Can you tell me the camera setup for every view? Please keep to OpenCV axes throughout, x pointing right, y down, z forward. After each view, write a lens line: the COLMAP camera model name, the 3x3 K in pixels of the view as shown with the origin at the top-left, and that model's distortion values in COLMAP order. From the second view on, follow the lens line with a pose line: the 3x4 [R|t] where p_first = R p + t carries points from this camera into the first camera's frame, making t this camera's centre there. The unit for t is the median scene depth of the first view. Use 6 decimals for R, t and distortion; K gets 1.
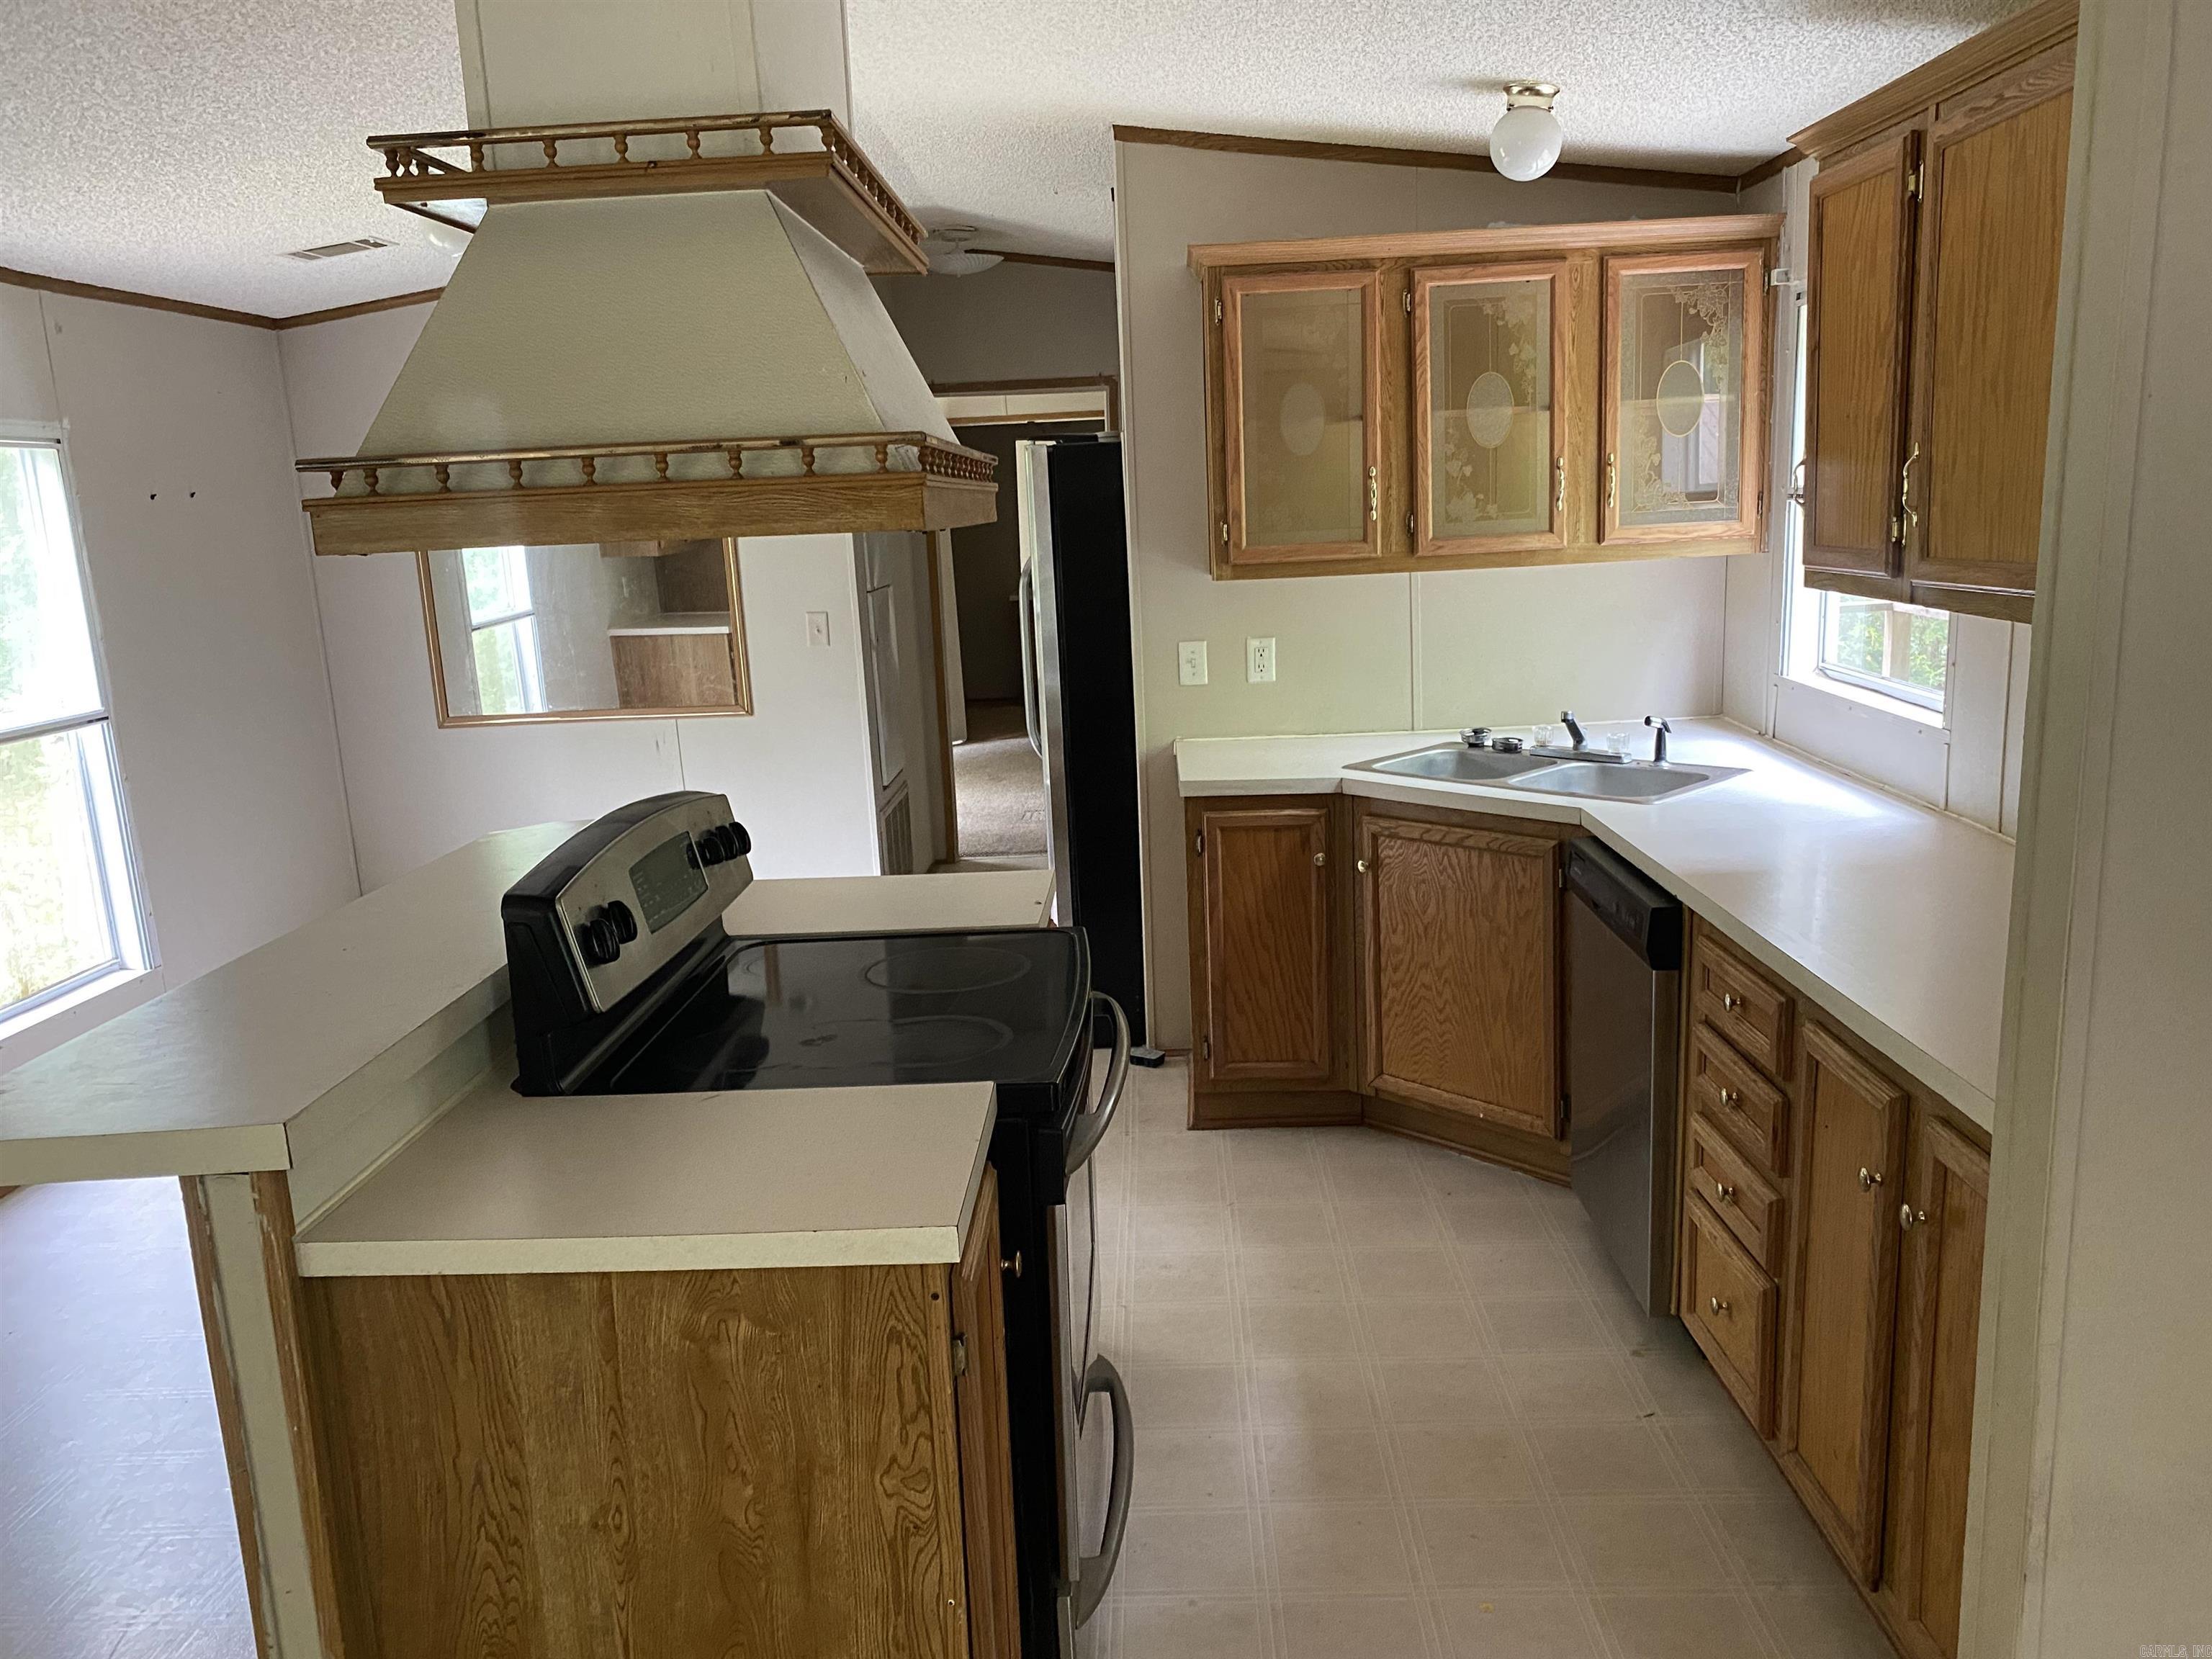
lens RADIAL K [[1662.1, 0, 1114.1], [0, 1662.1, 865.4], [0, 0, 1]] dist [0.028346, -0.001069]
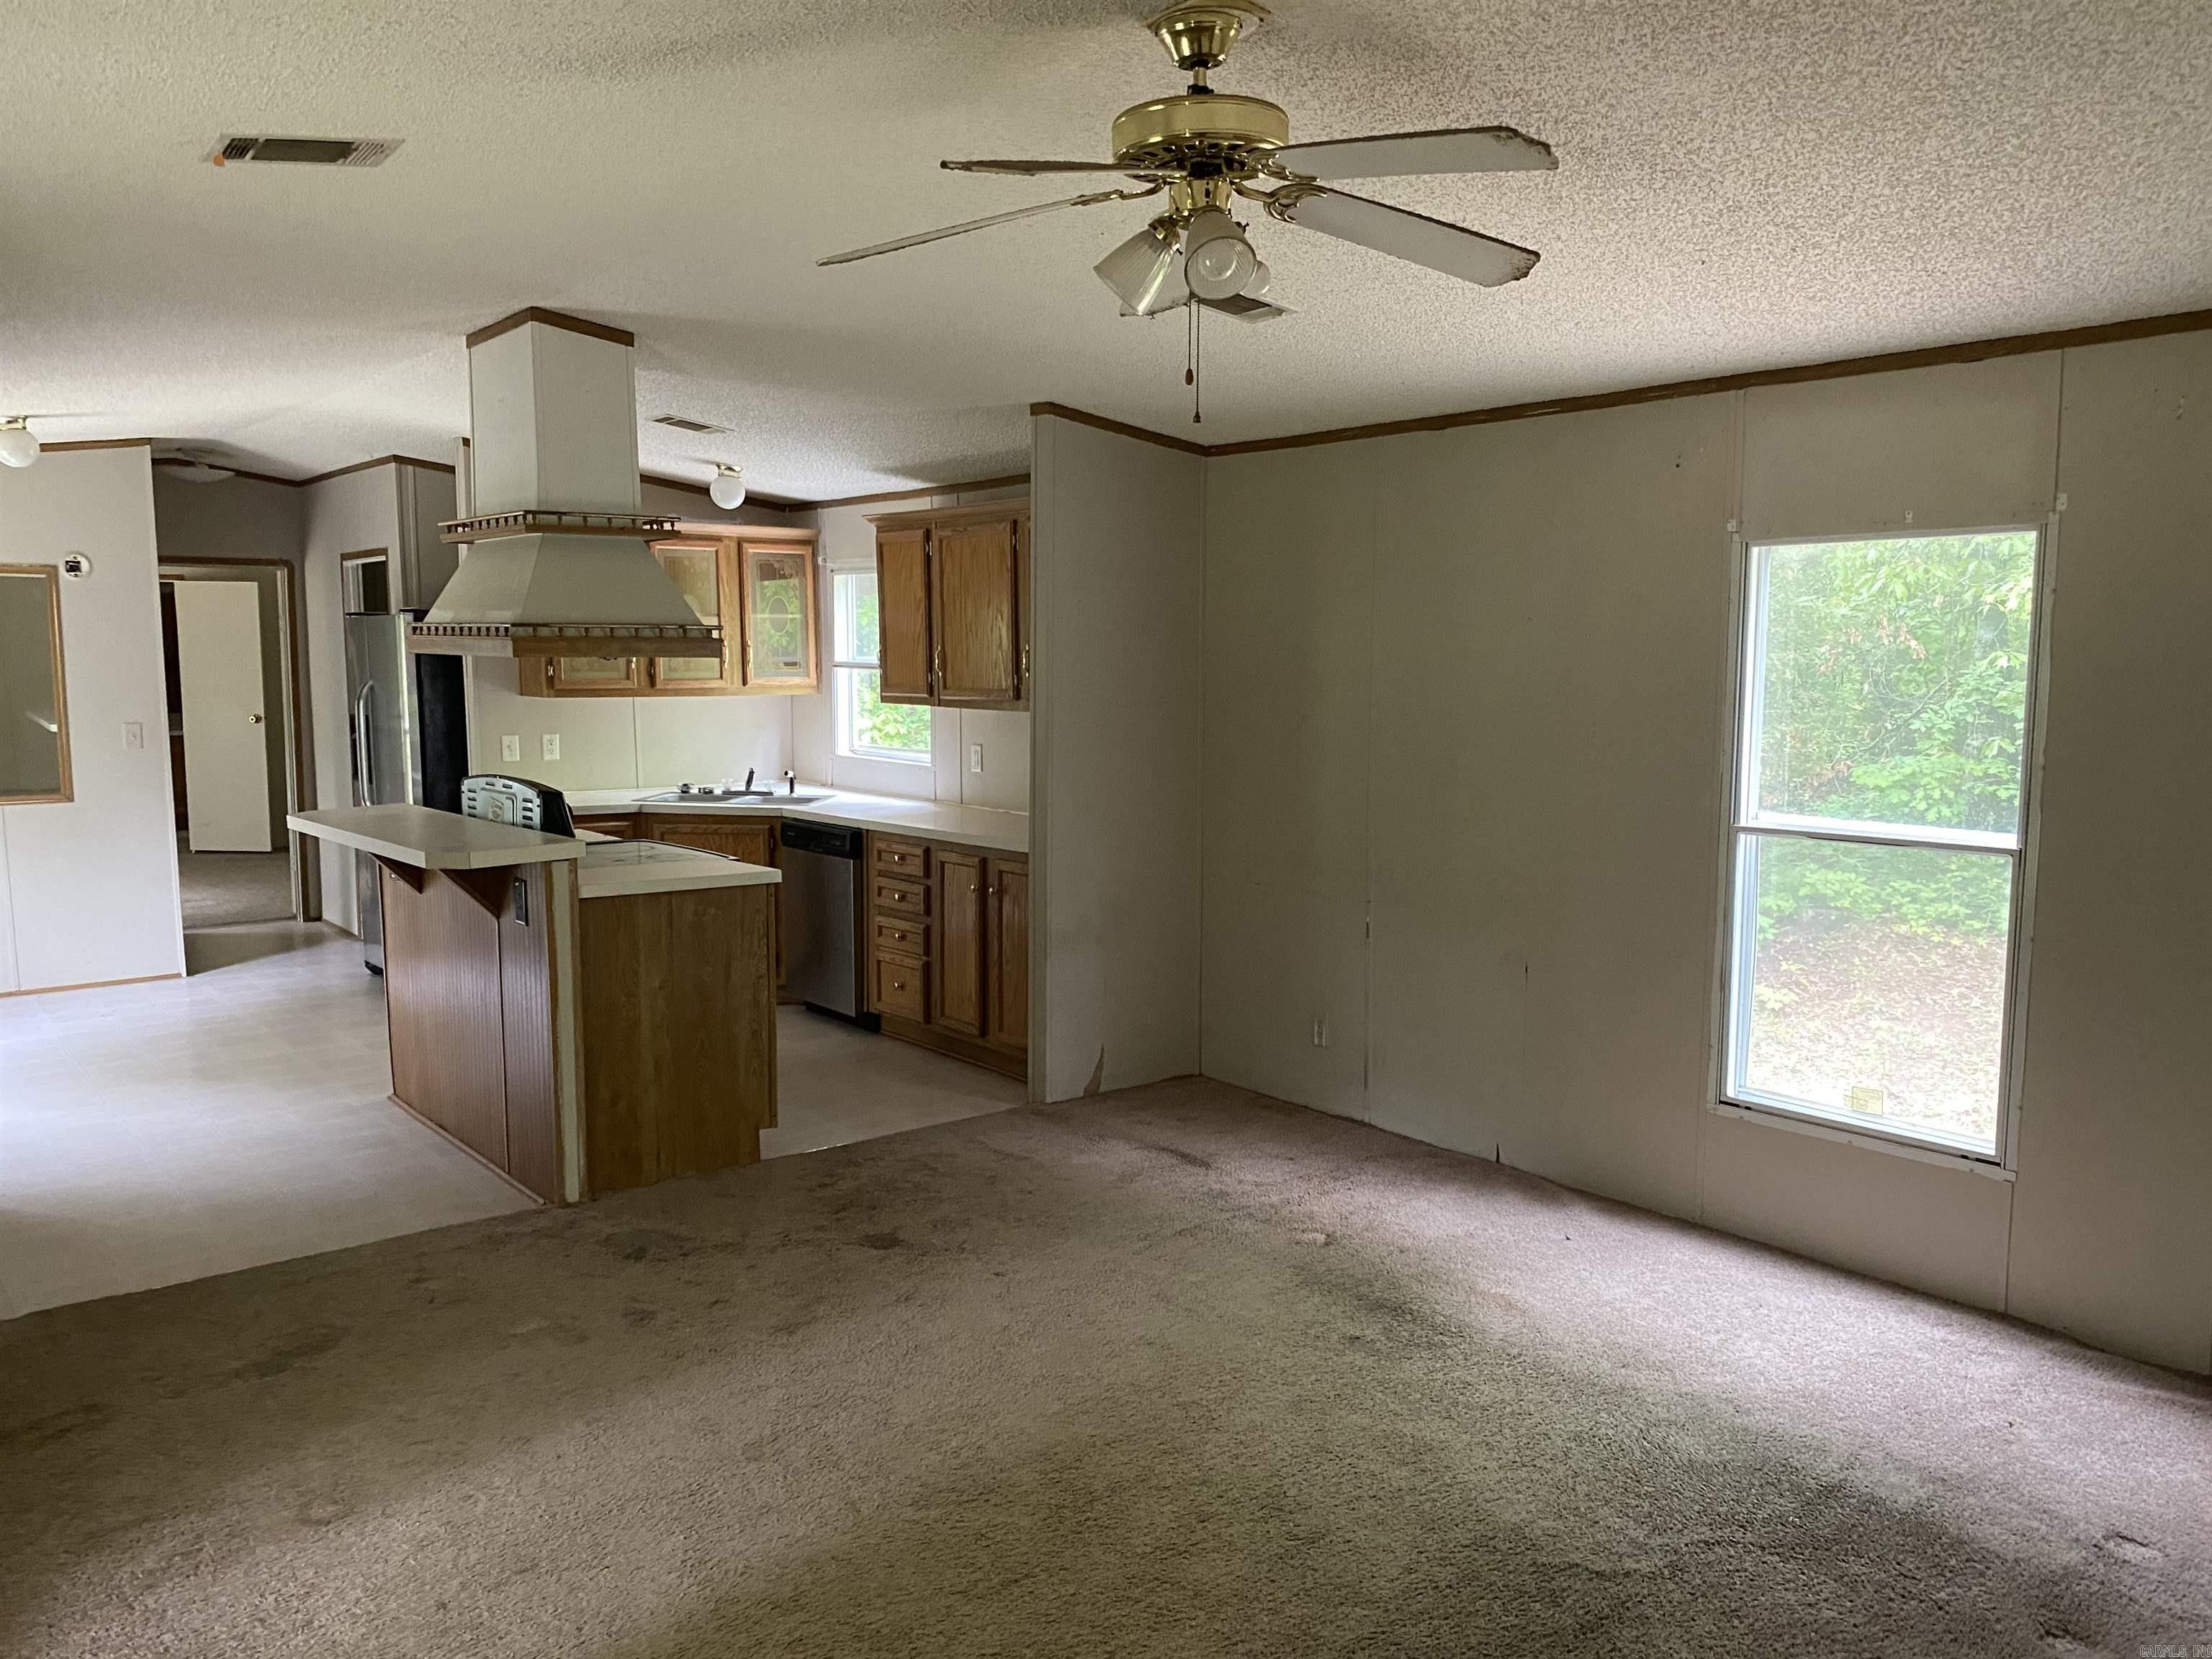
lens RADIAL K [[1675.9, 0, 1026.8], [0, 1675.9, 839.4], [0, 0, 1]] dist [-0.002765, -0.005247]
pose [[0.791548, -0.019686, 0.610790, -0.653117], [0.093107, 0.991697, -0.088699, 0.188750], [-0.603973, 0.127078, 0.786809, -0.709017]]
